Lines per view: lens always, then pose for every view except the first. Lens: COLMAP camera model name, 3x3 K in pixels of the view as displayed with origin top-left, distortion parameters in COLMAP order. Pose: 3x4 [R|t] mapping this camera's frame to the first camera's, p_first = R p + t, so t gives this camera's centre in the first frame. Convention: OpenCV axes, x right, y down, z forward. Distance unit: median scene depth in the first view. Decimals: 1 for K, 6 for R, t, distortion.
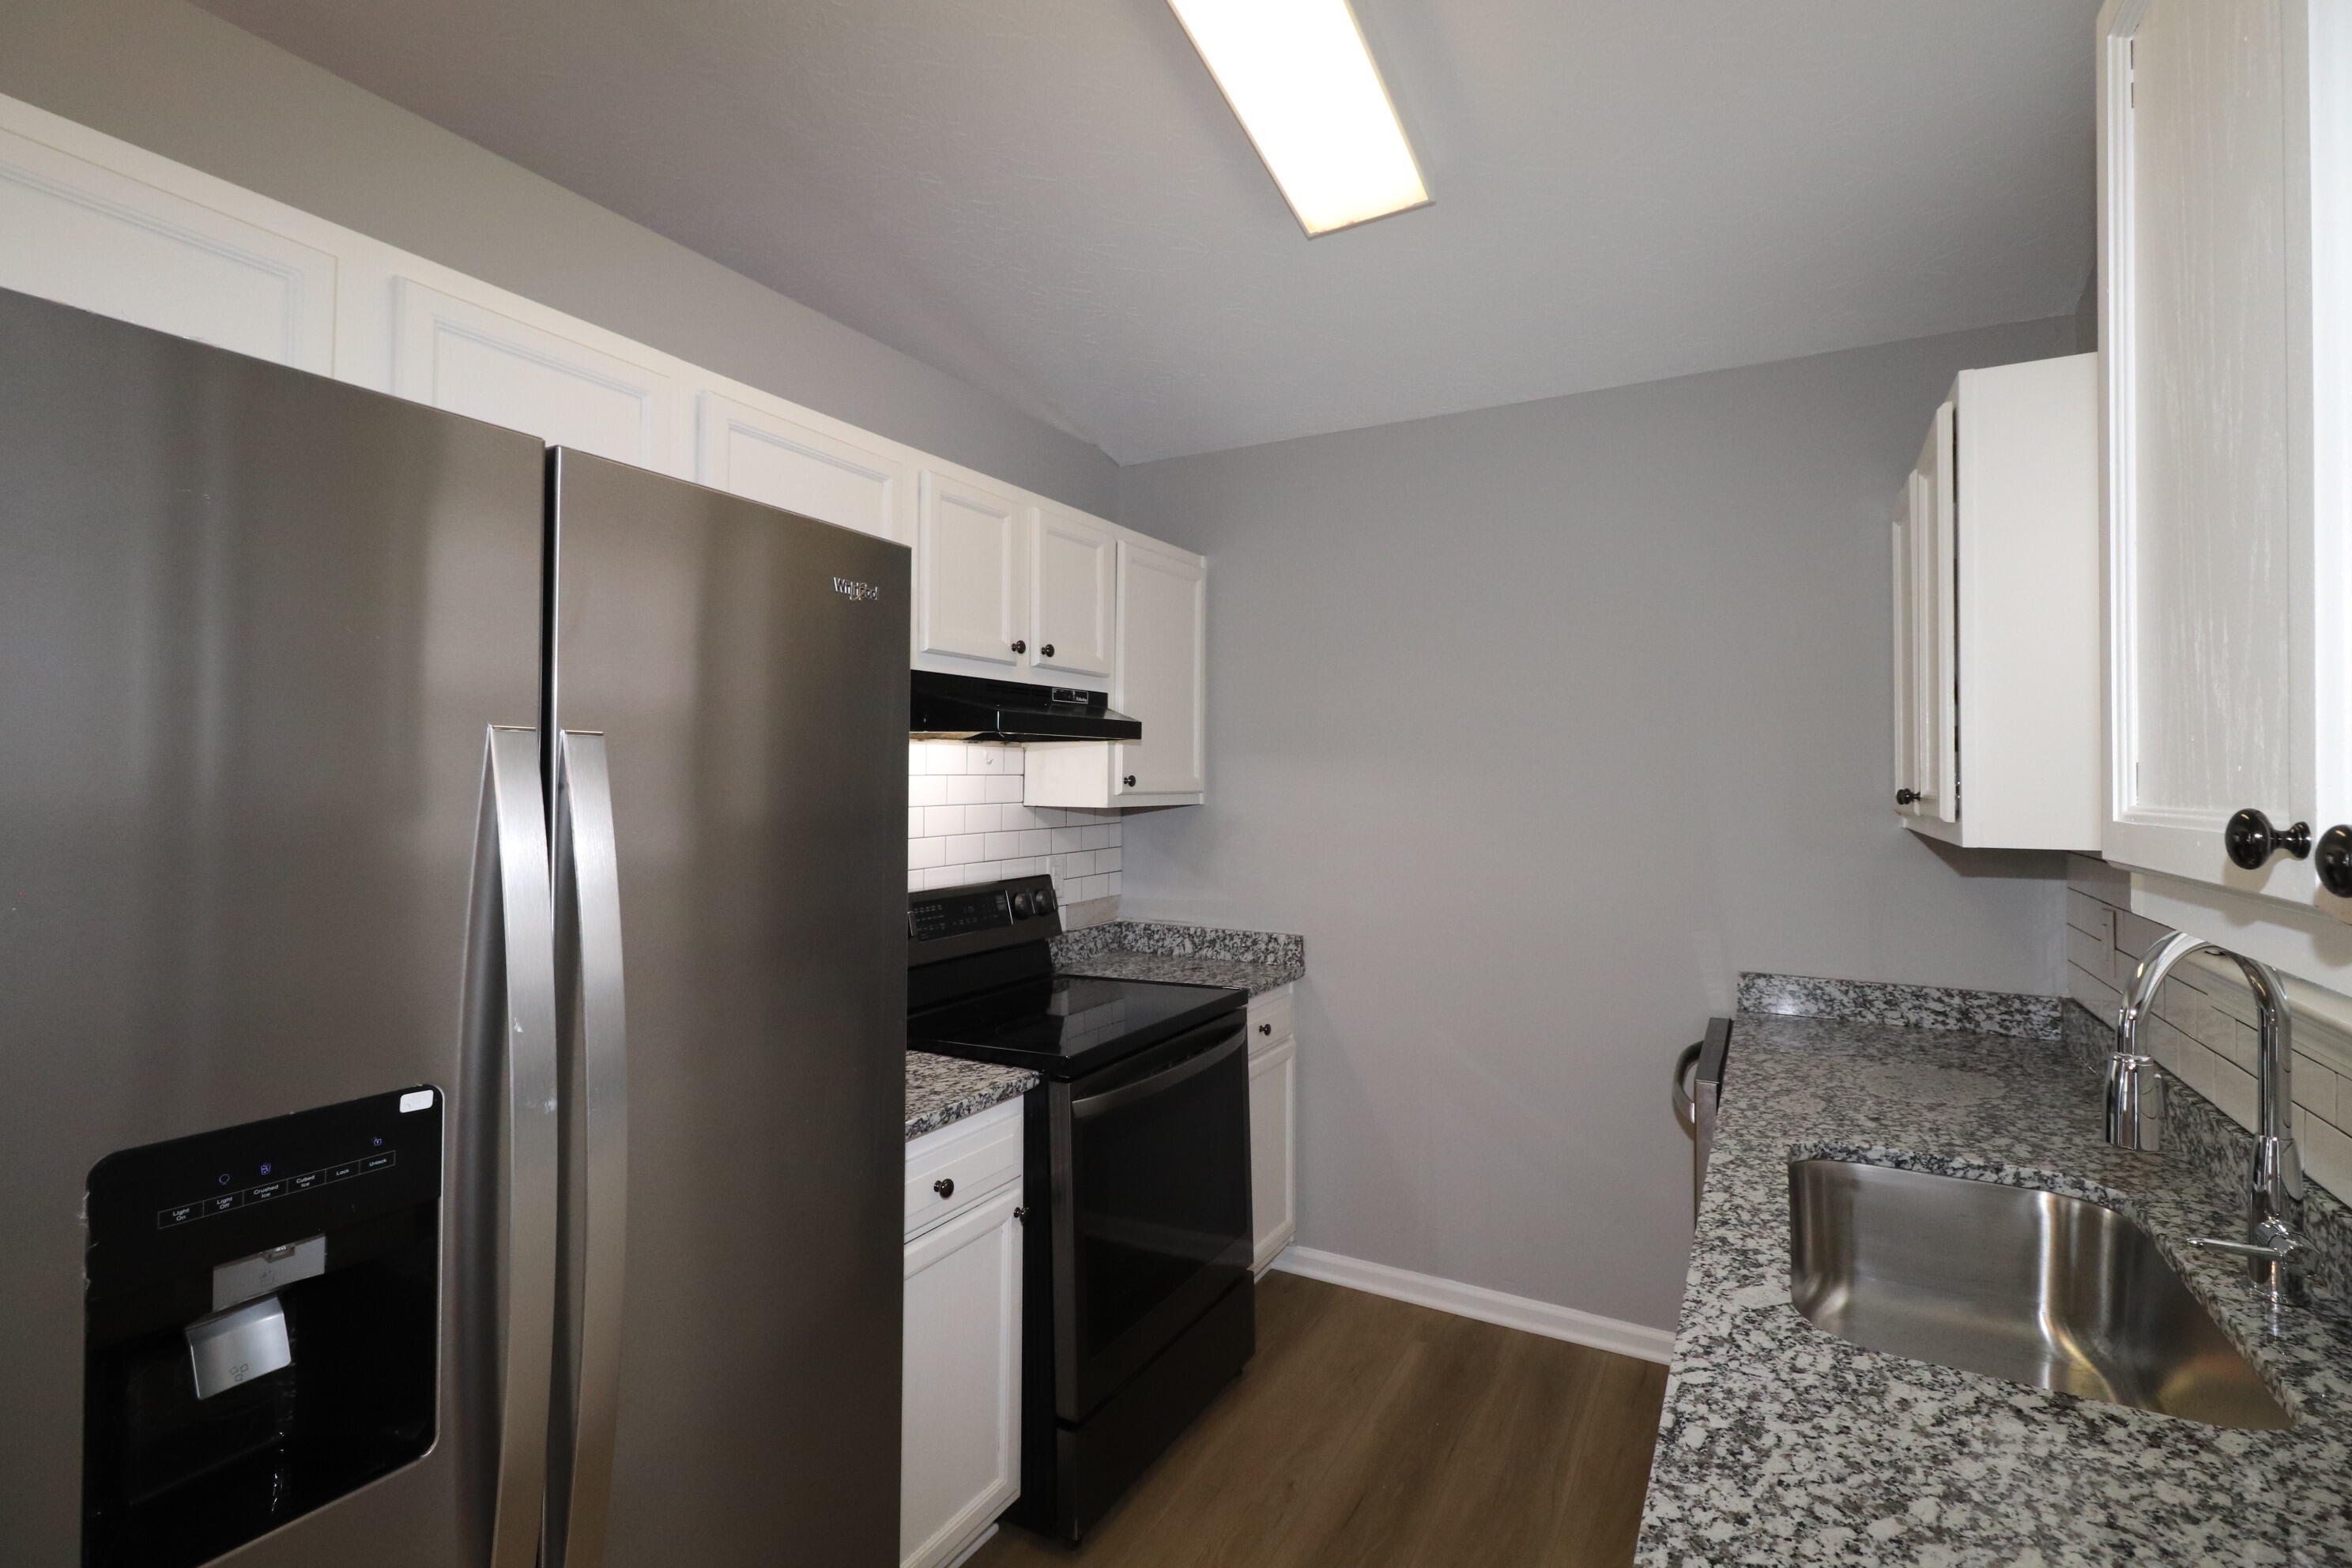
lens RADIAL K [[1079.1, 0, 1171.3], [0, 1079.1, 769.2], [0, 0, 1]] dist [-0.004511, -0.001499]
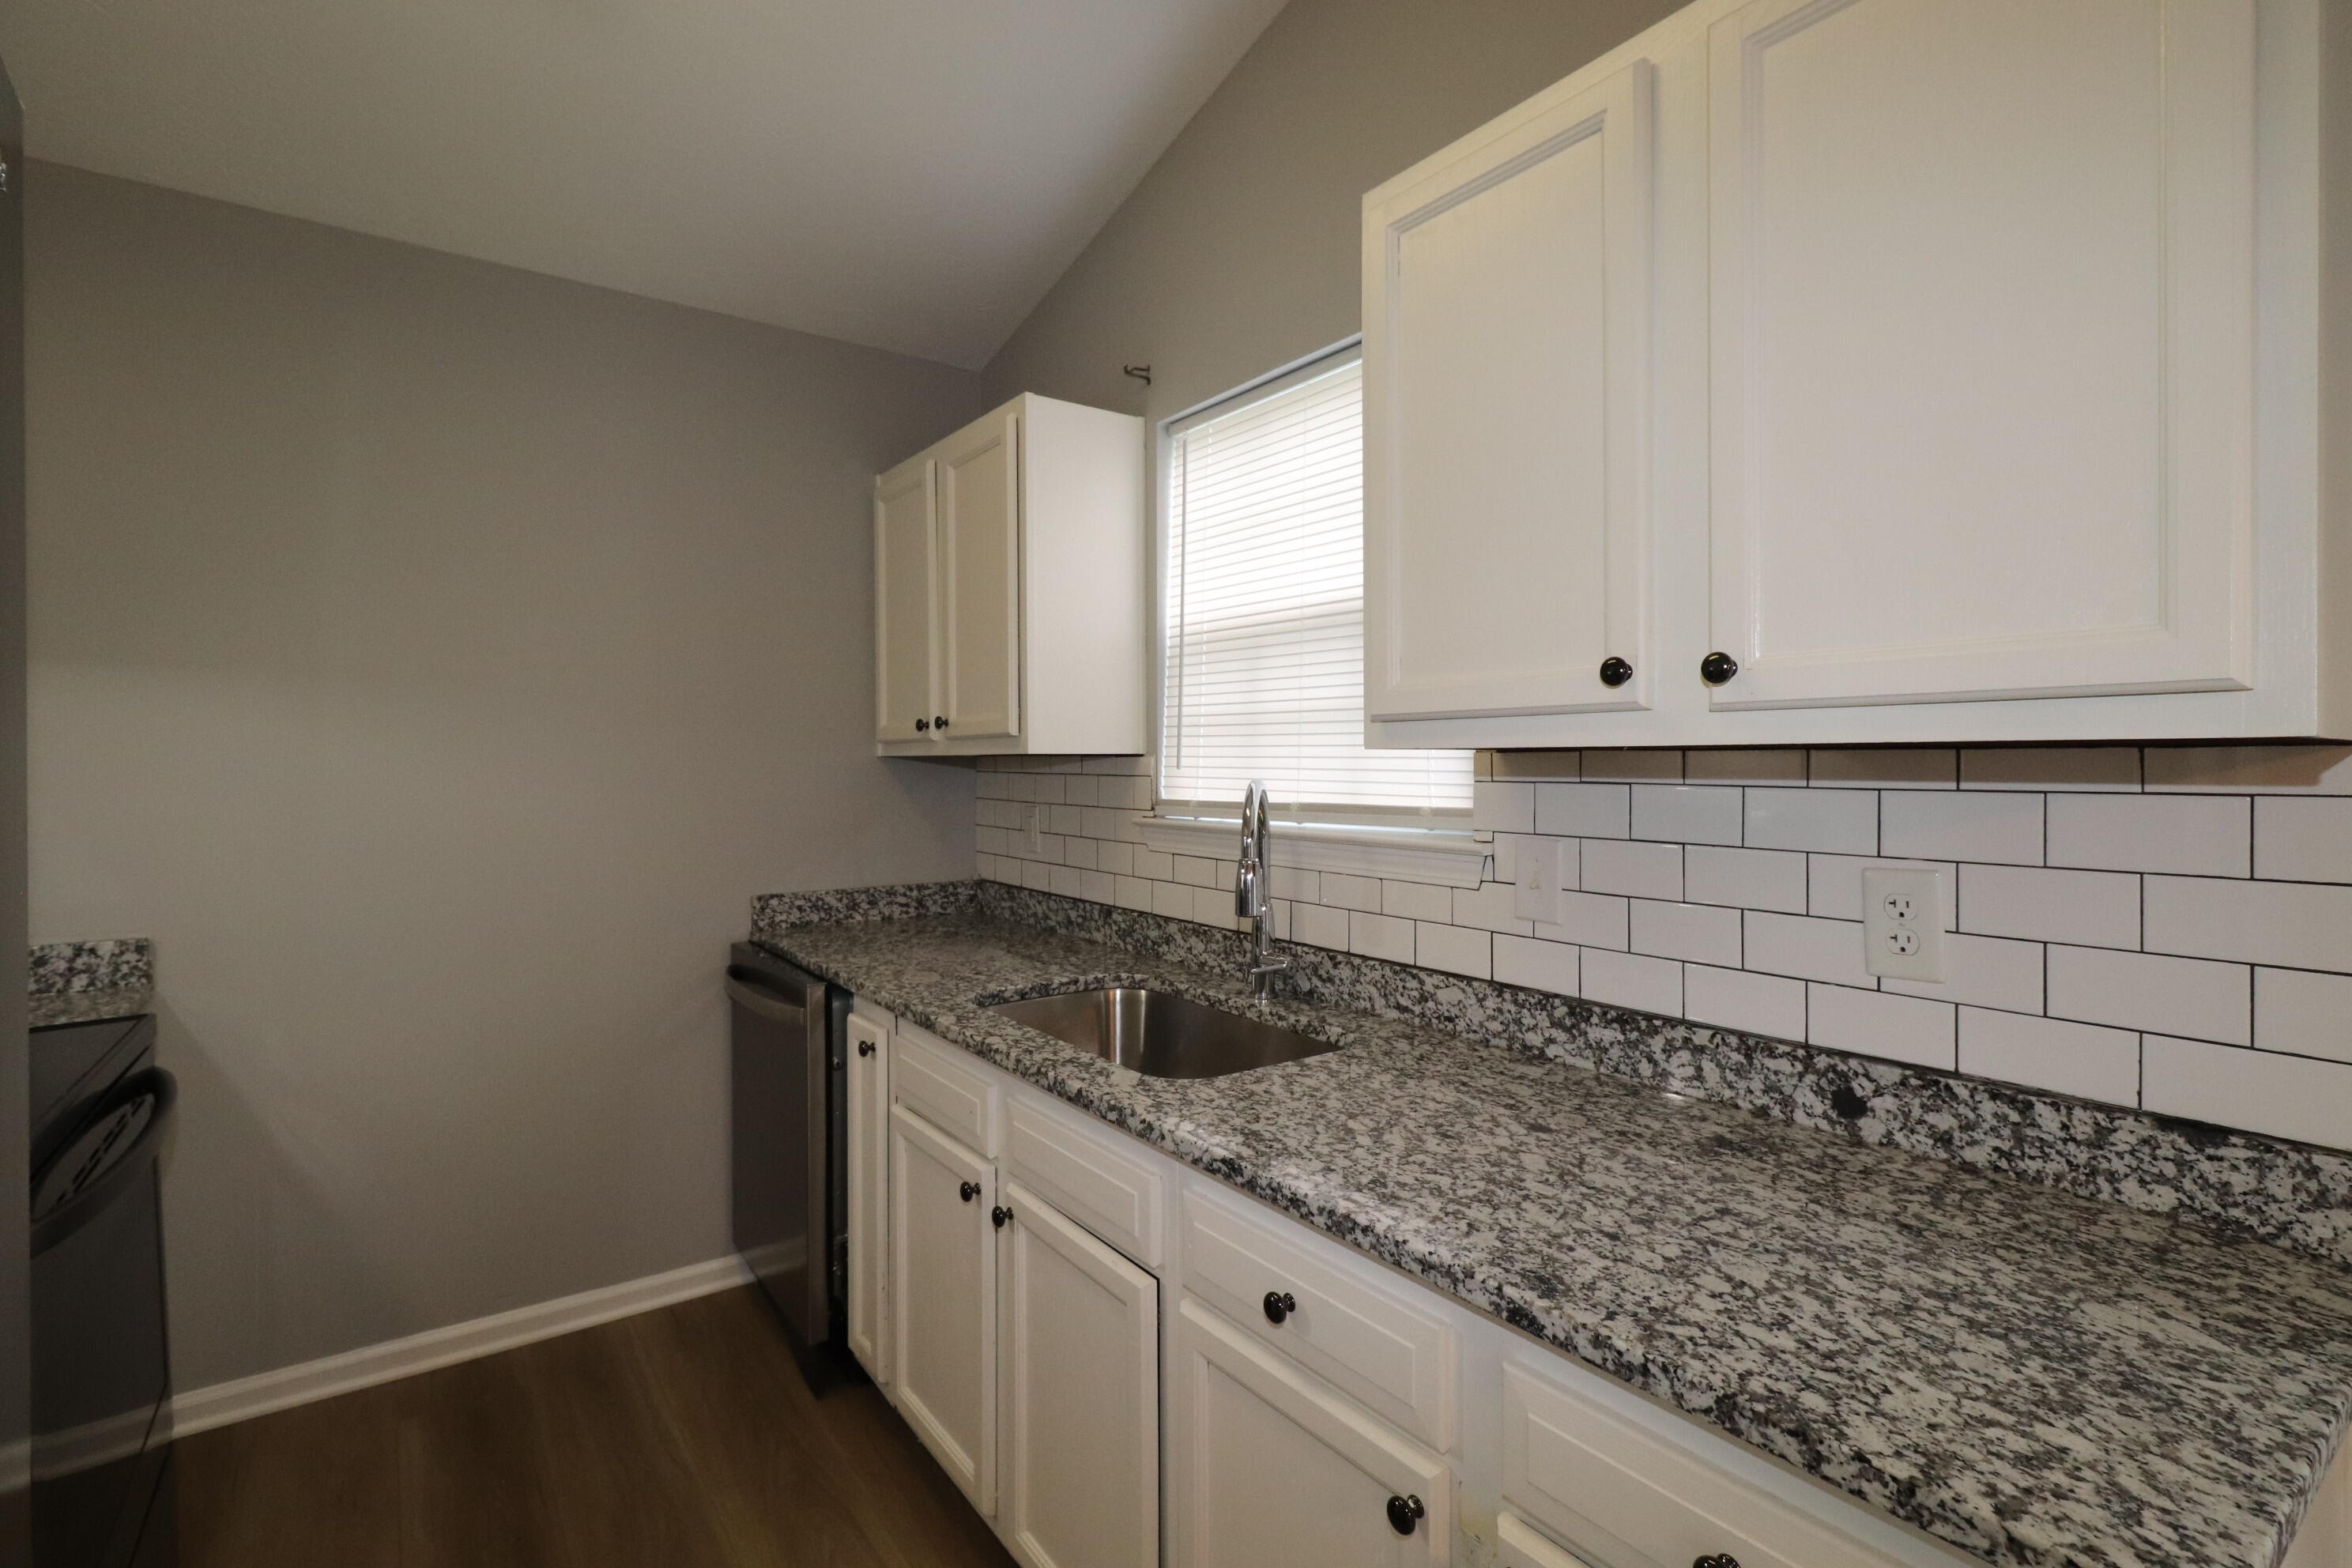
lens RADIAL K [[1079.1, 0, 1170.1], [0, 1079.1, 766.9], [0, 0, 1]] dist [-0.004511, -0.001499]
pose [[0.415703, -0.008385, 0.909462, -0.273003], [-0.004501, 0.999926, 0.011276, 0.049307], [-0.909489, -0.008781, 0.415634, 0.195594]]
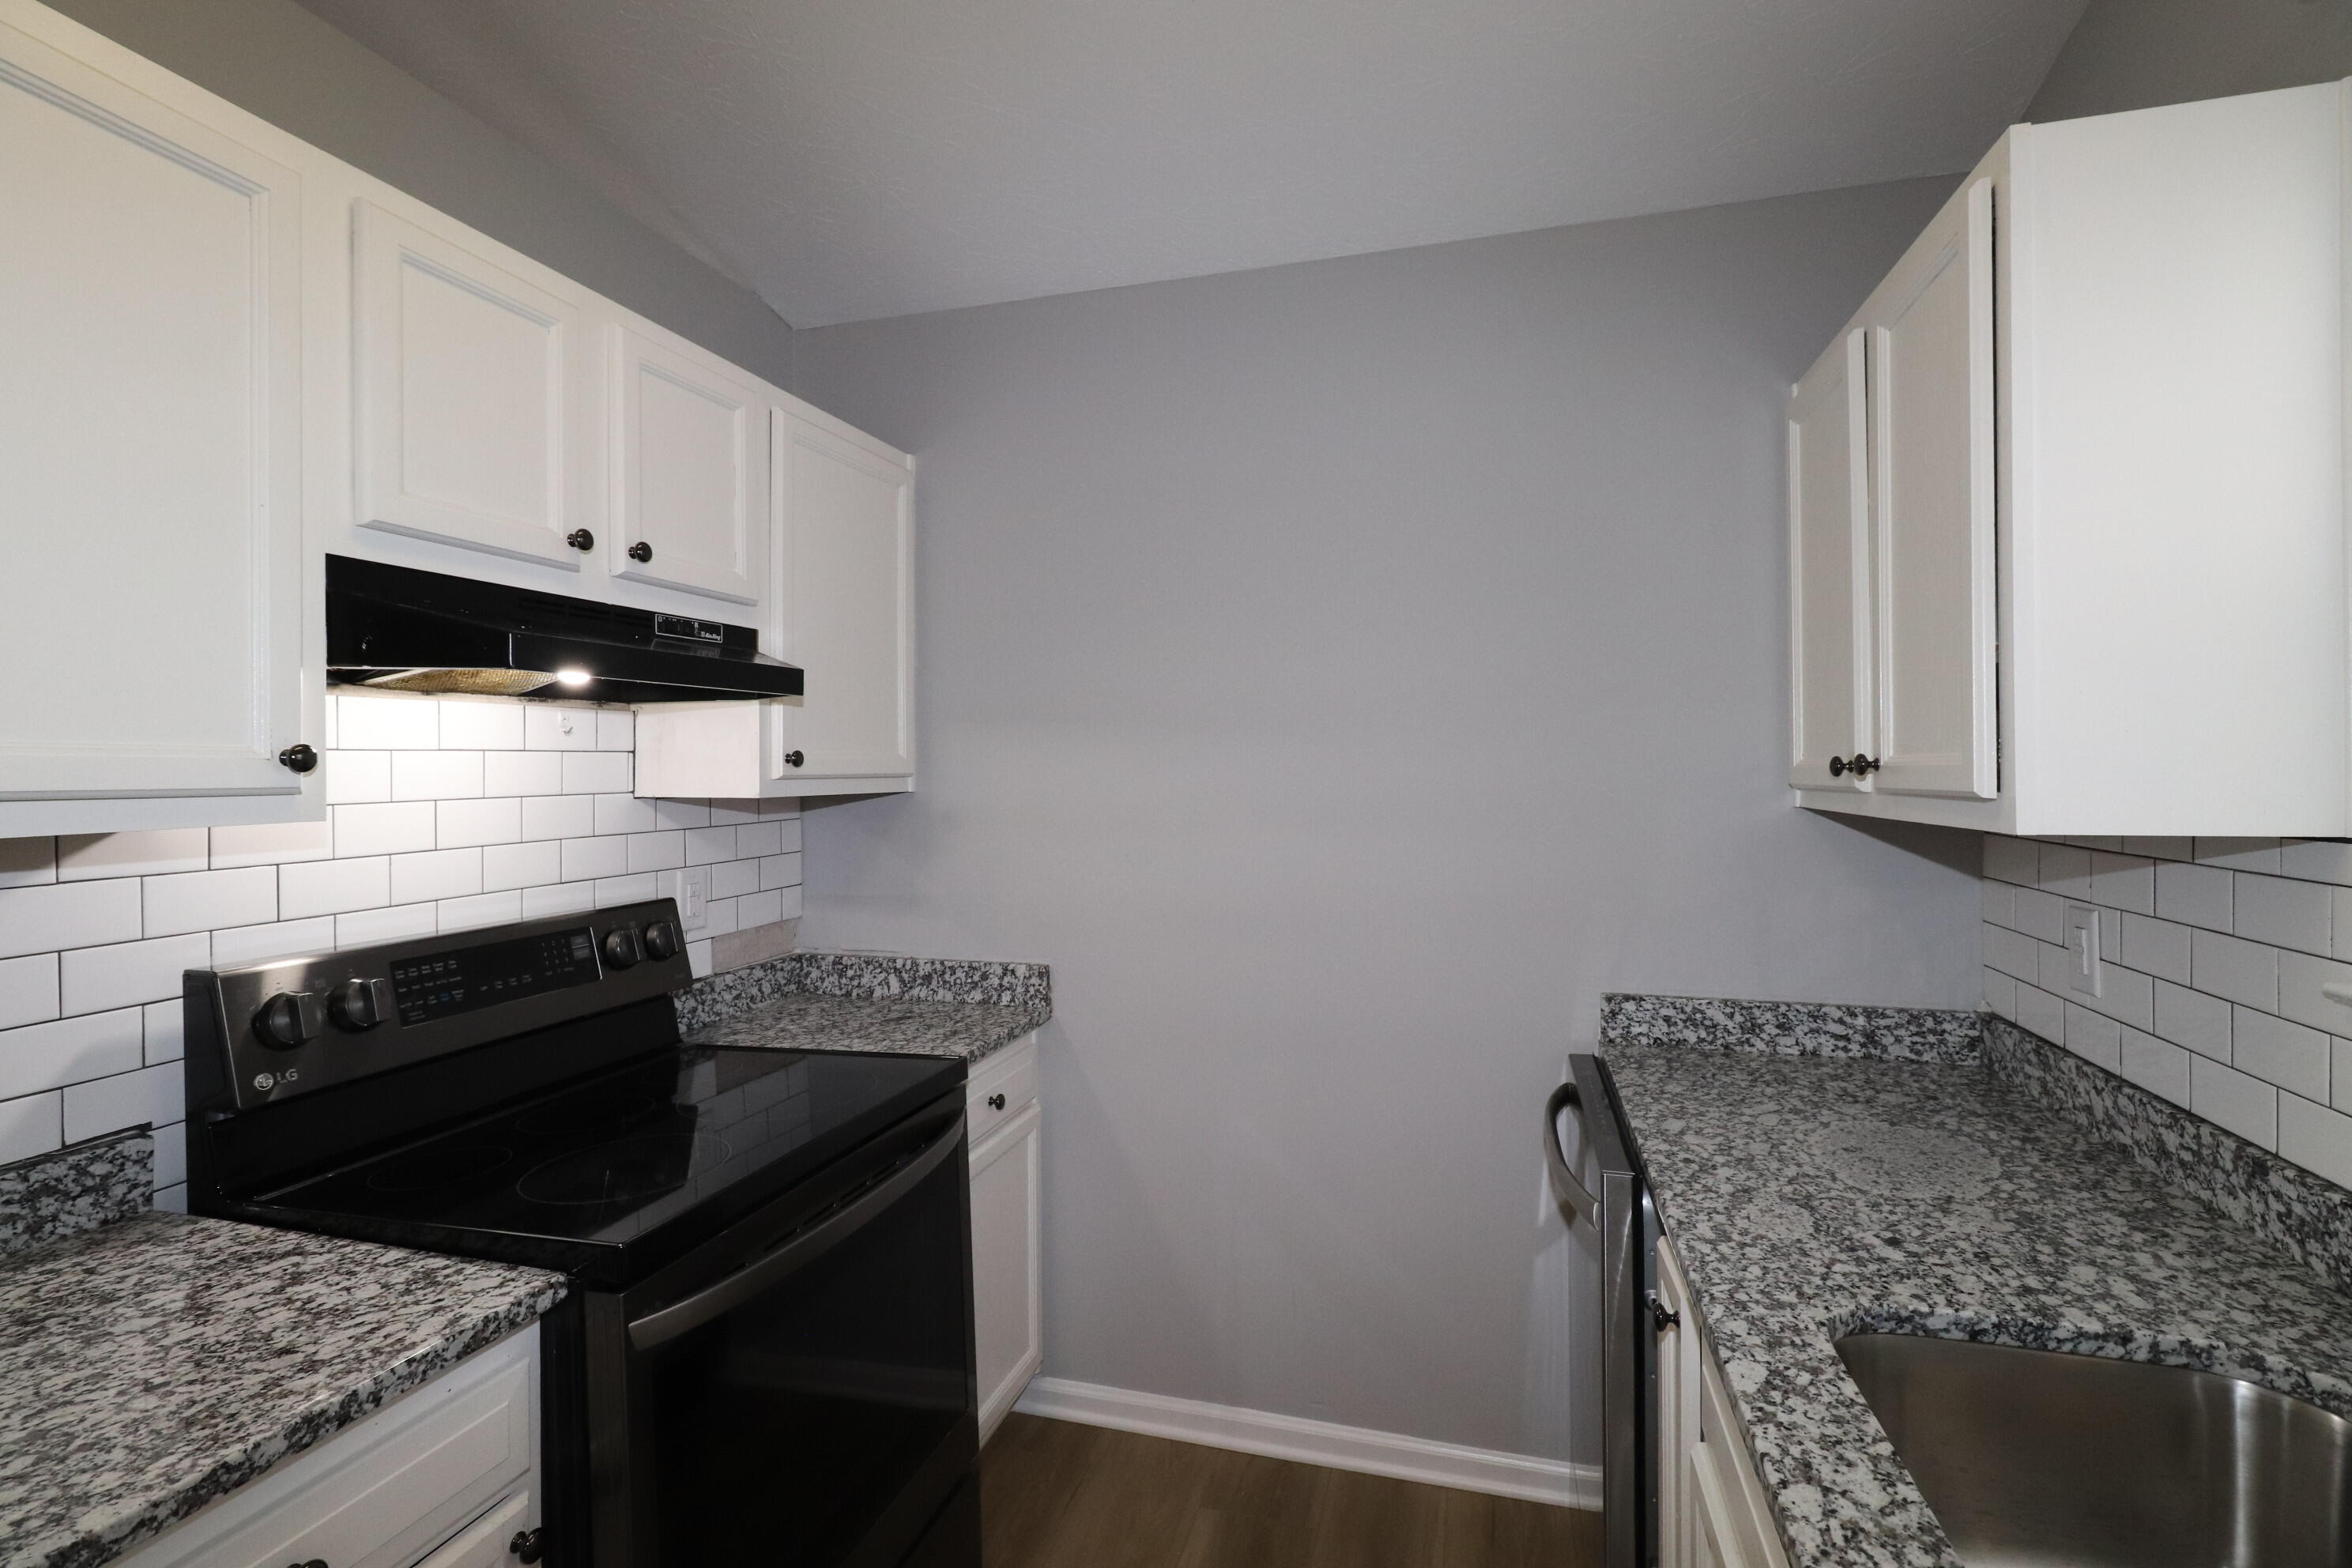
lens RADIAL K [[1079.1, 0, 1175.6], [0, 1079.1, 767.9], [0, 0, 1]] dist [-0.004511, -0.001499]
pose [[0.973503, -0.009490, 0.228479, 0.047222], [0.007444, 0.999924, 0.009816, 0.013619], [-0.228555, -0.007855, 0.973499, 0.316369]]
